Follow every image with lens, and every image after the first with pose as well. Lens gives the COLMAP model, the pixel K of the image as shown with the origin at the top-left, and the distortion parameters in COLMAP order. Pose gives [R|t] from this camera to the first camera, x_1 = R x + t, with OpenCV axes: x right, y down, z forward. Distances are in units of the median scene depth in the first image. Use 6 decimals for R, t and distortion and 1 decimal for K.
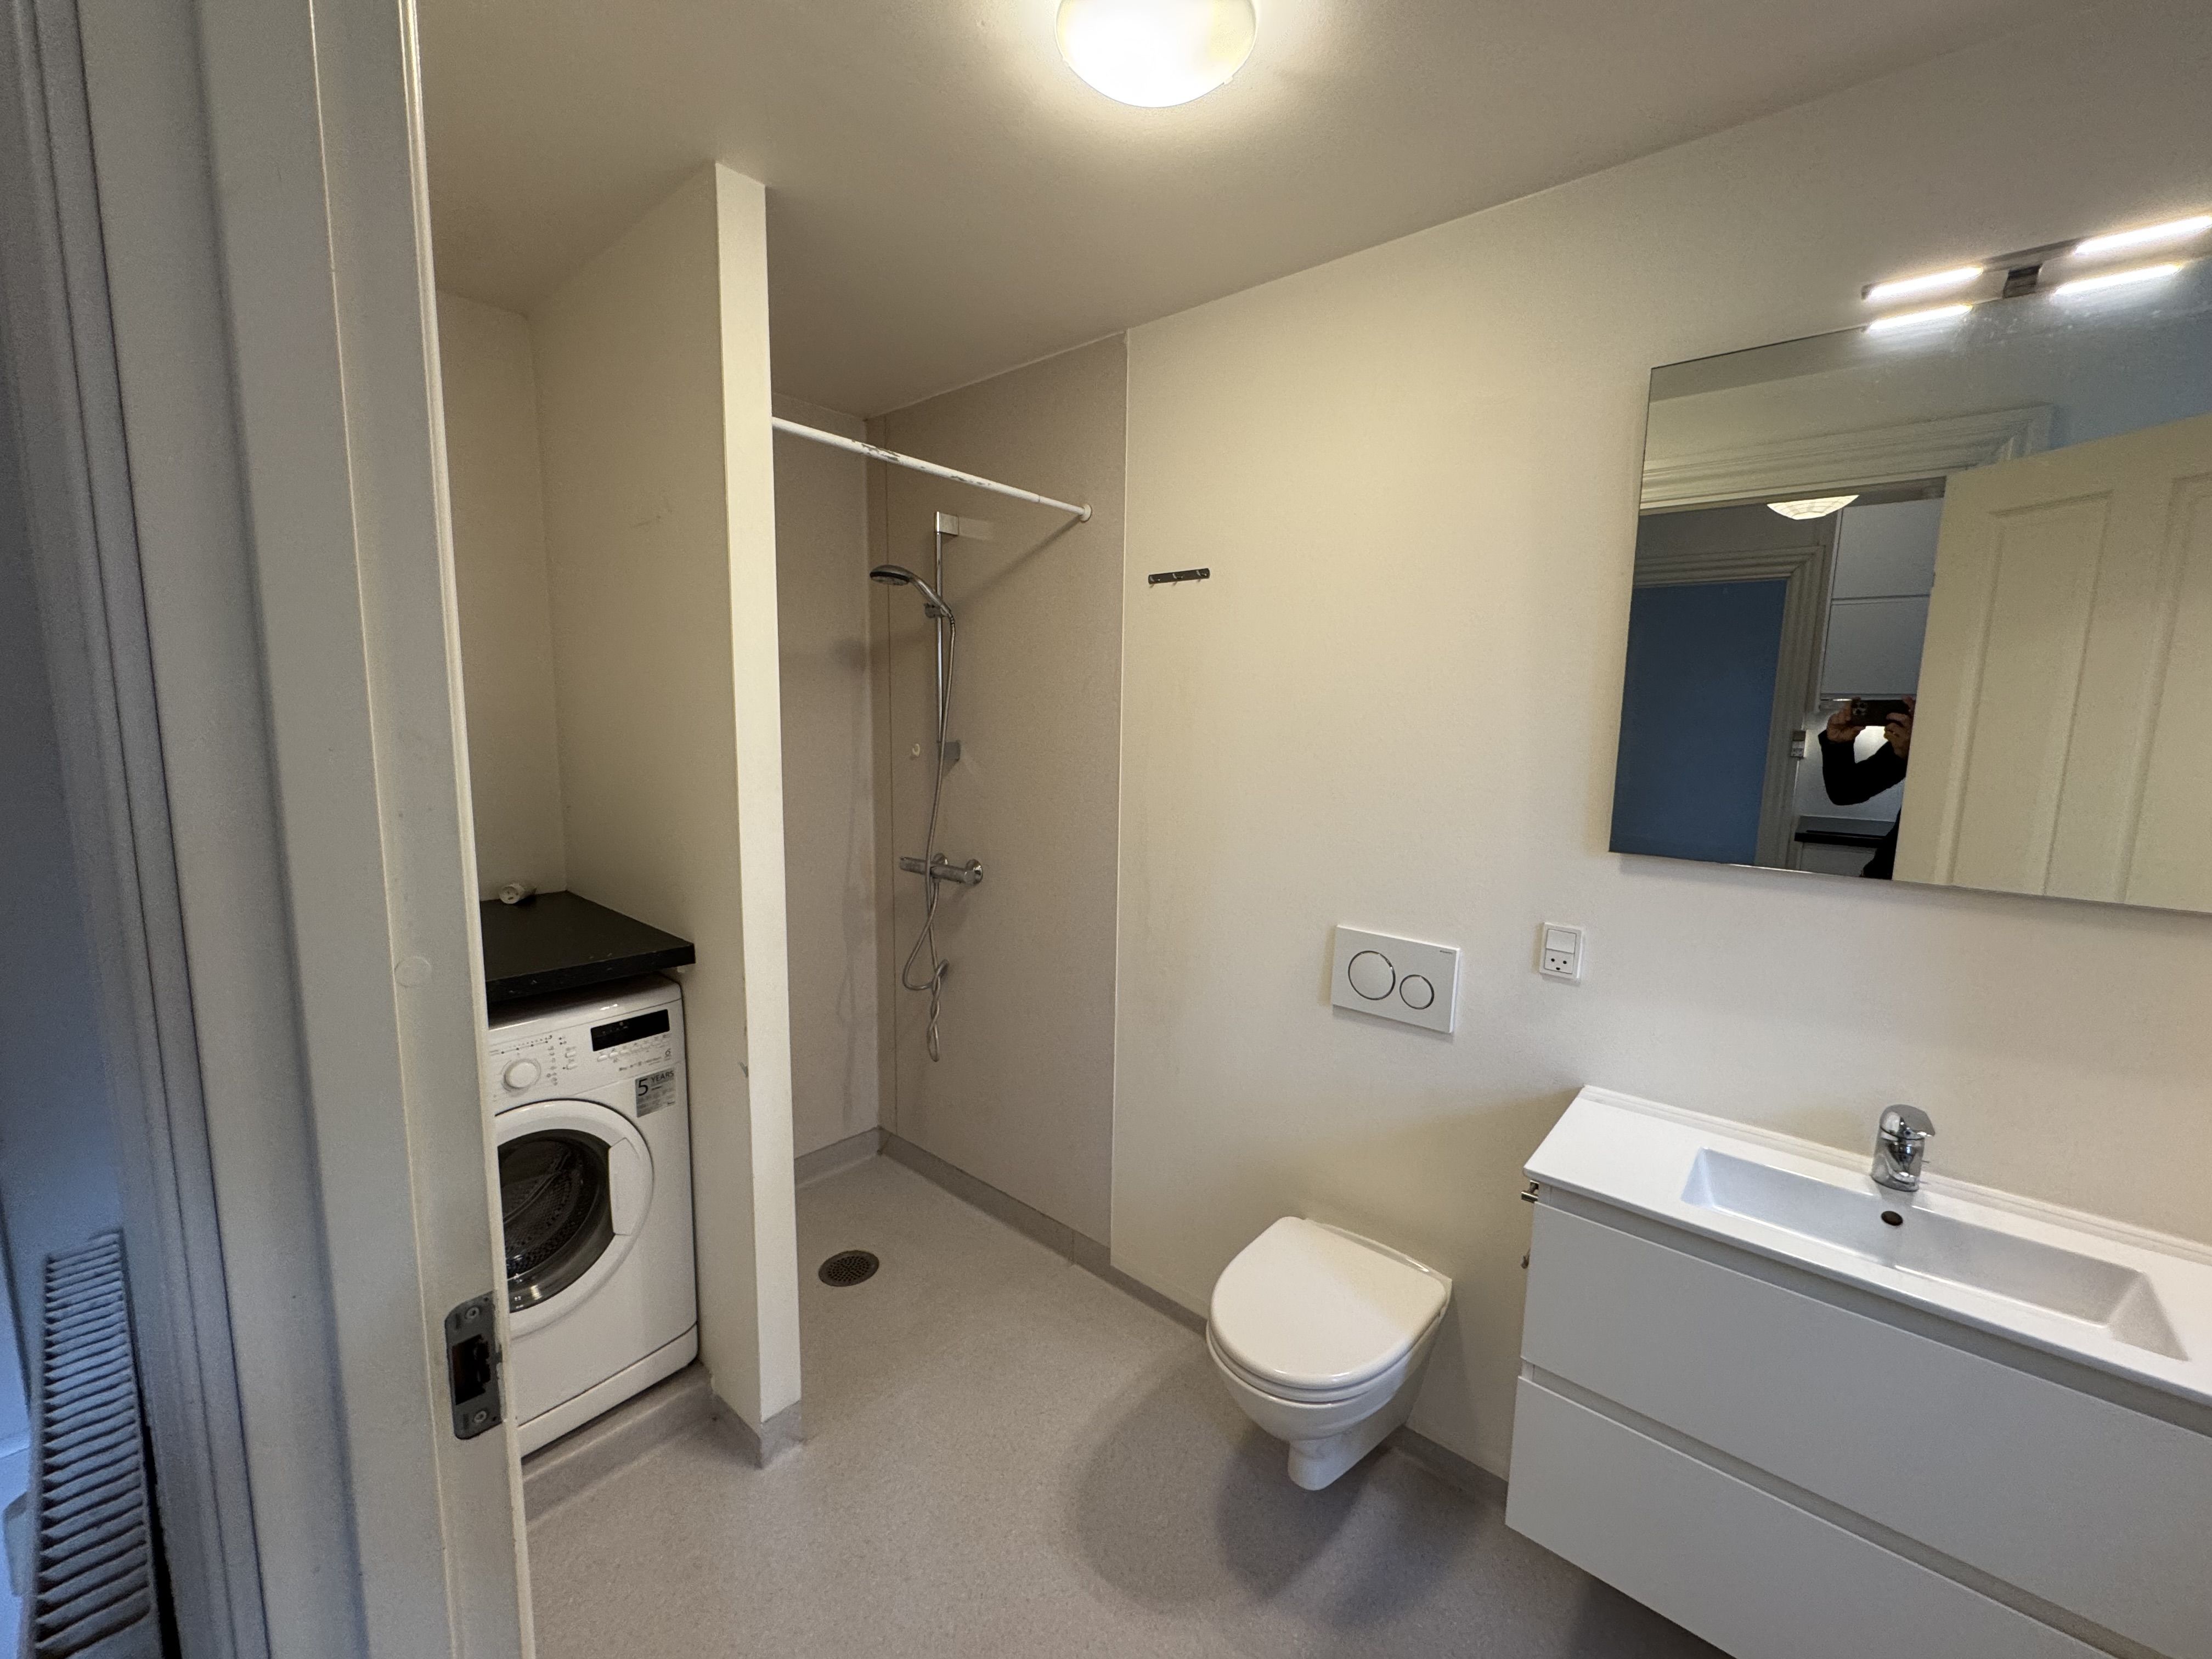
lens RADIAL K [[892.9, 0, 1106.0], [0, 892.9, 829.5], [0, 0, 1]] dist [0.001428, 0.000014]
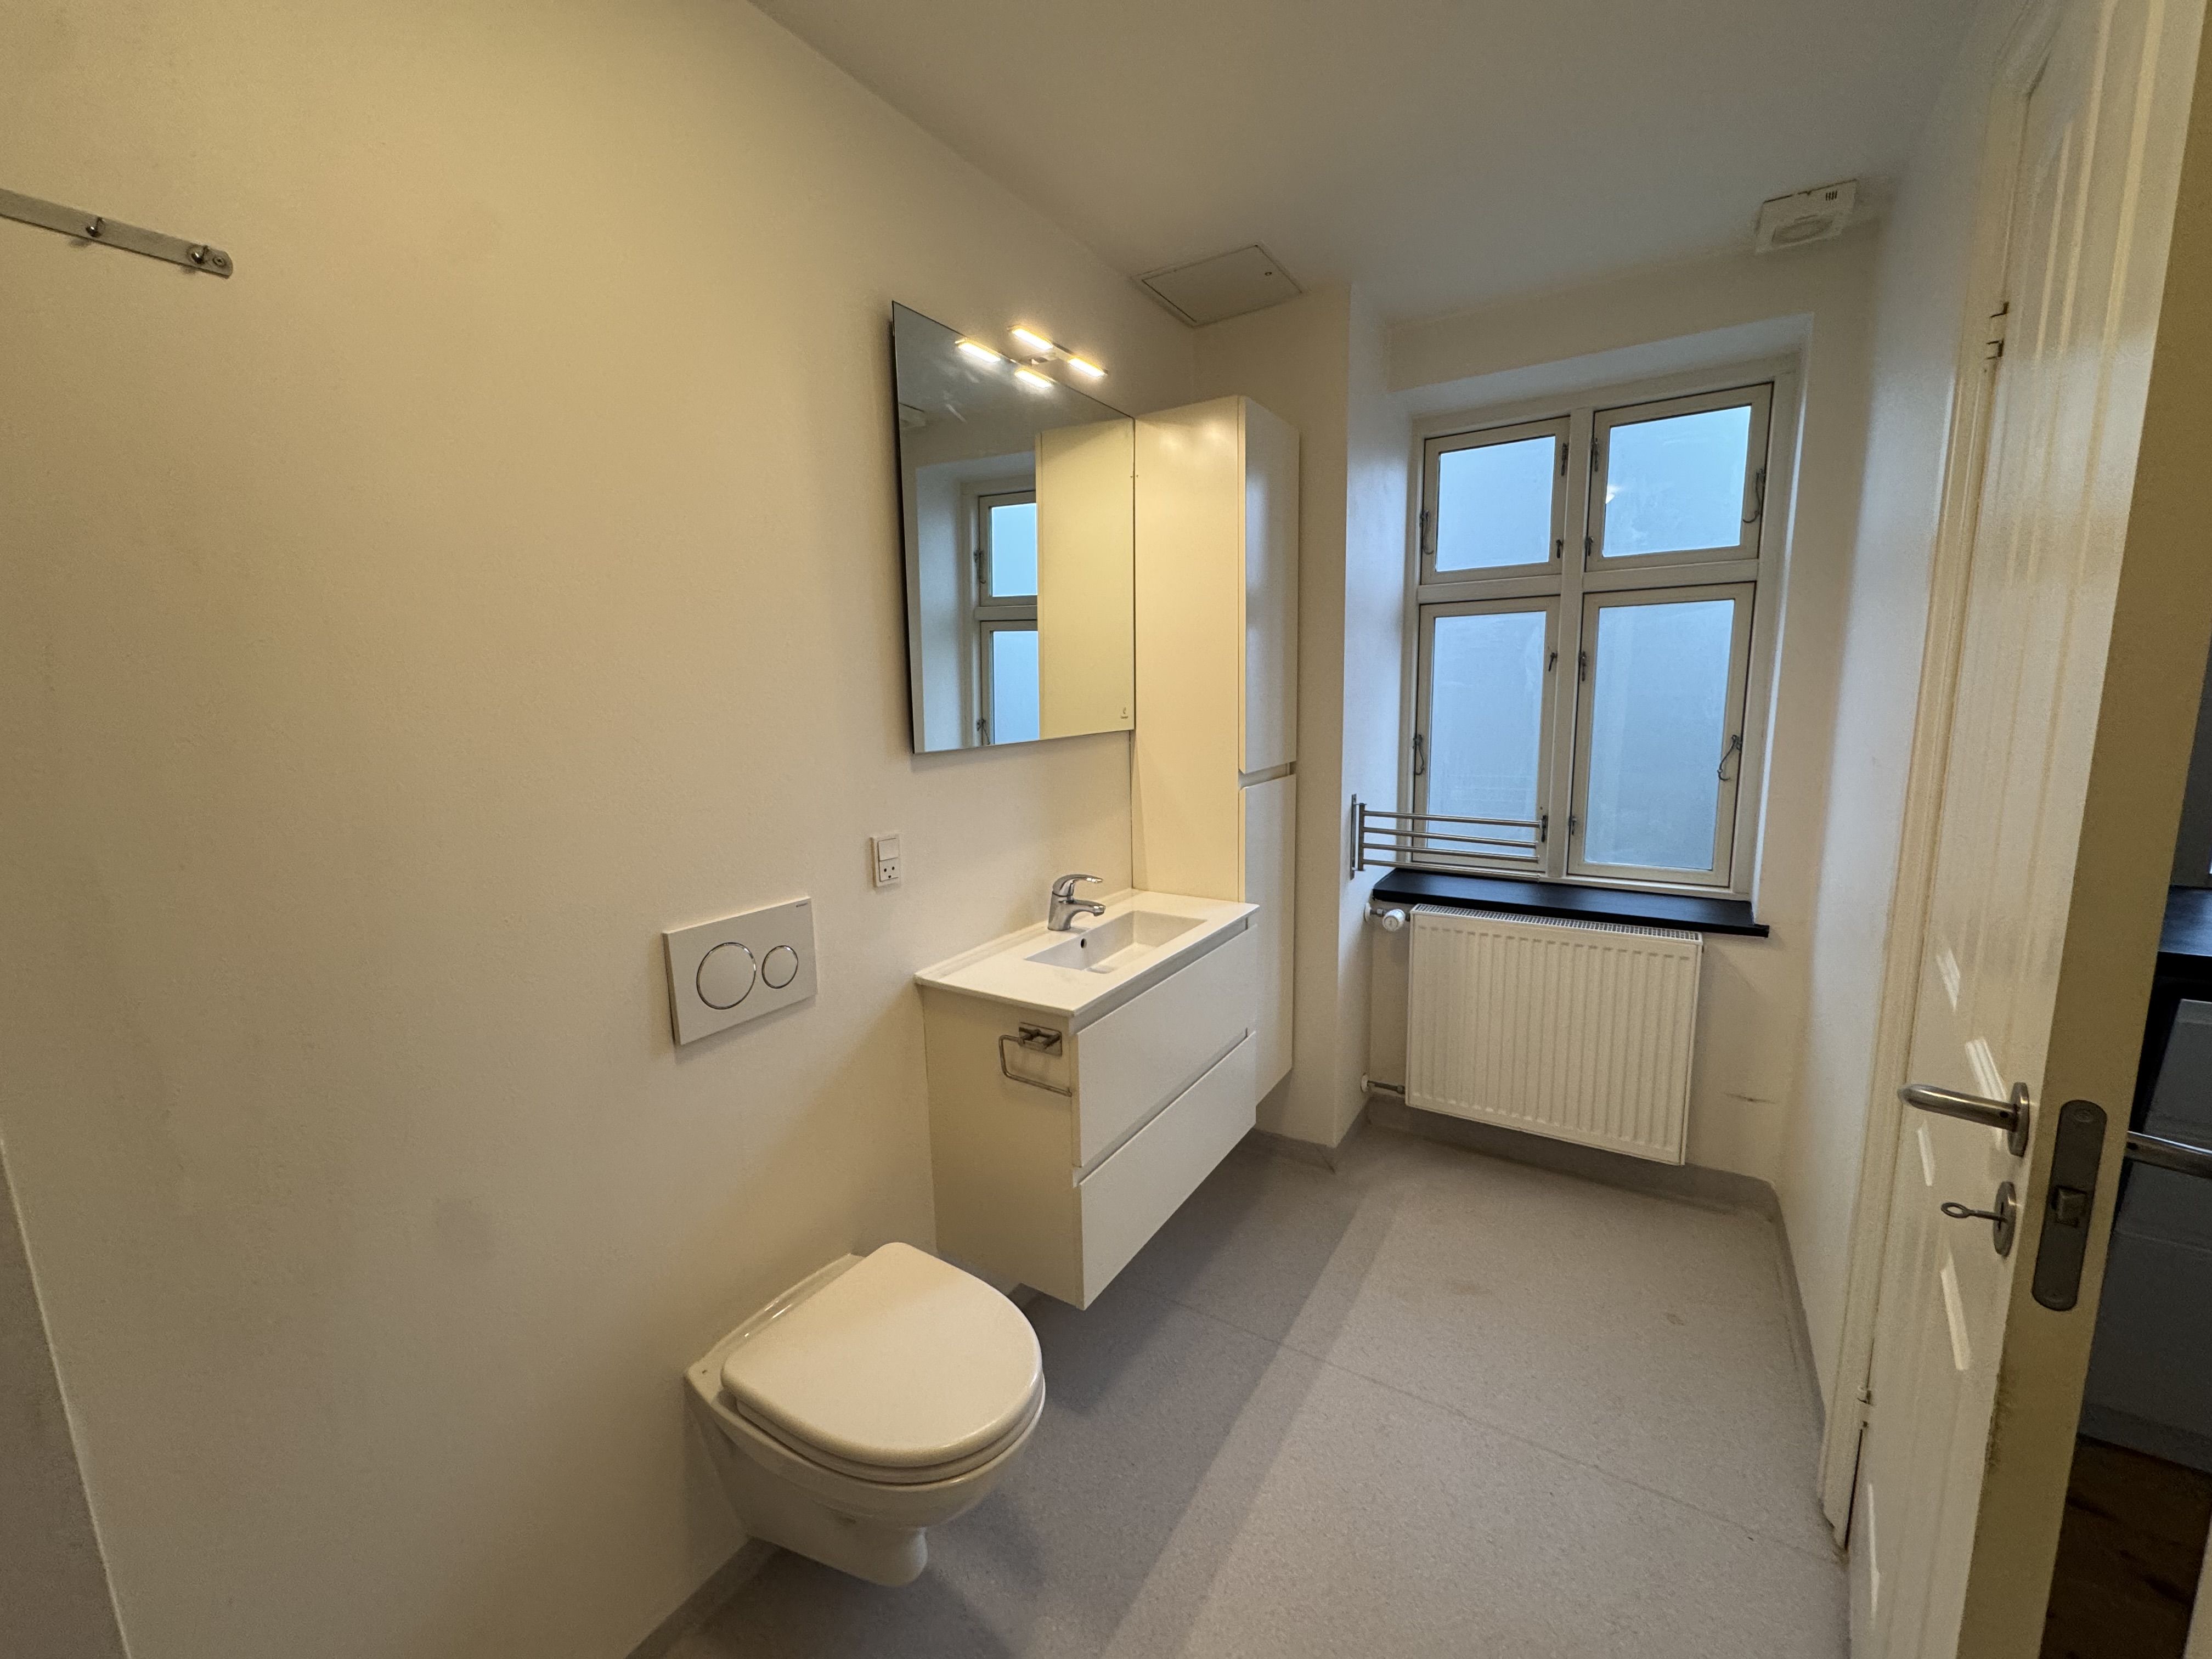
lens RADIAL K [[892.9, 0, 1106.0], [0, 892.9, 829.5], [0, 0, 1]] dist [0.001428, 0.000014]
pose [[-0.154816, -0.175962, 0.972147, -0.496236], [0.150174, 0.968384, 0.199197, -0.060505], [-0.976463, 0.176830, -0.123497, 0.838157]]
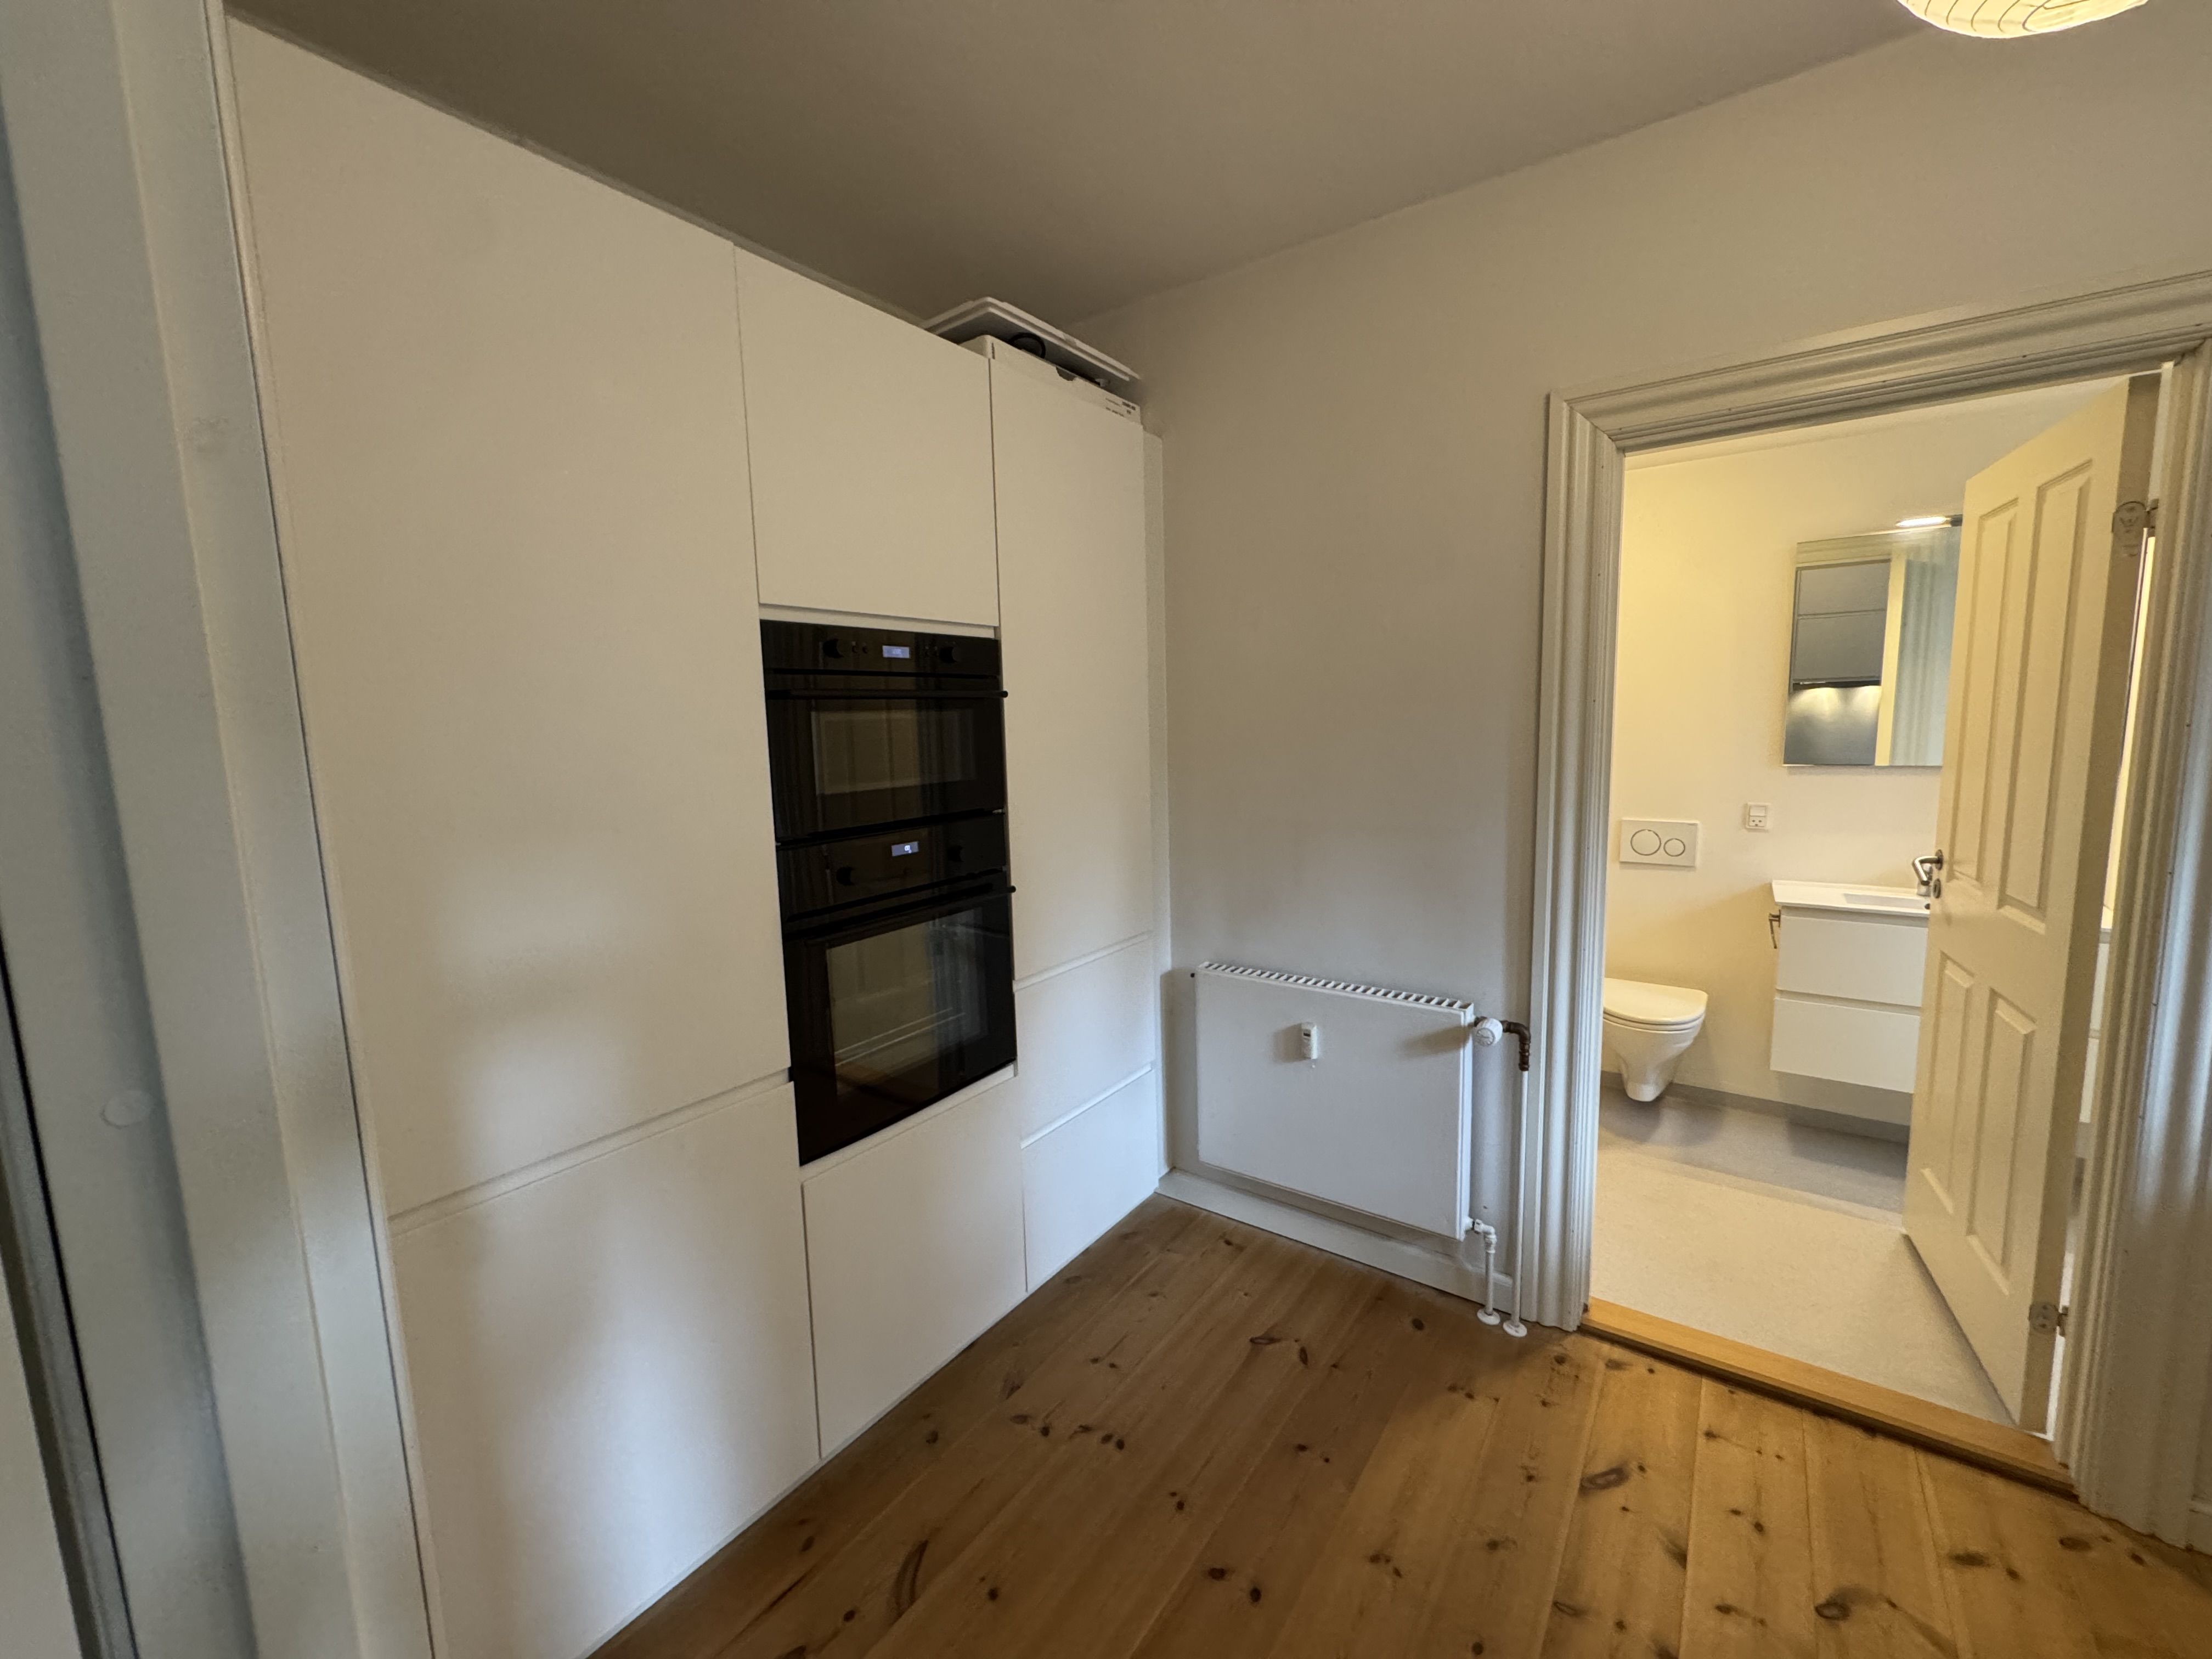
lens RADIAL K [[892.9, 0, 1106.0], [0, 892.9, 829.5], [0, 0, 1]] dist [0.001428, 0.000014]
pose [[0.994046, -0.062300, 0.089390, -1.117565], [0.062488, 0.998045, 0.000702, 0.068848], [-0.089259, 0.004888, 0.995996, -0.875877]]
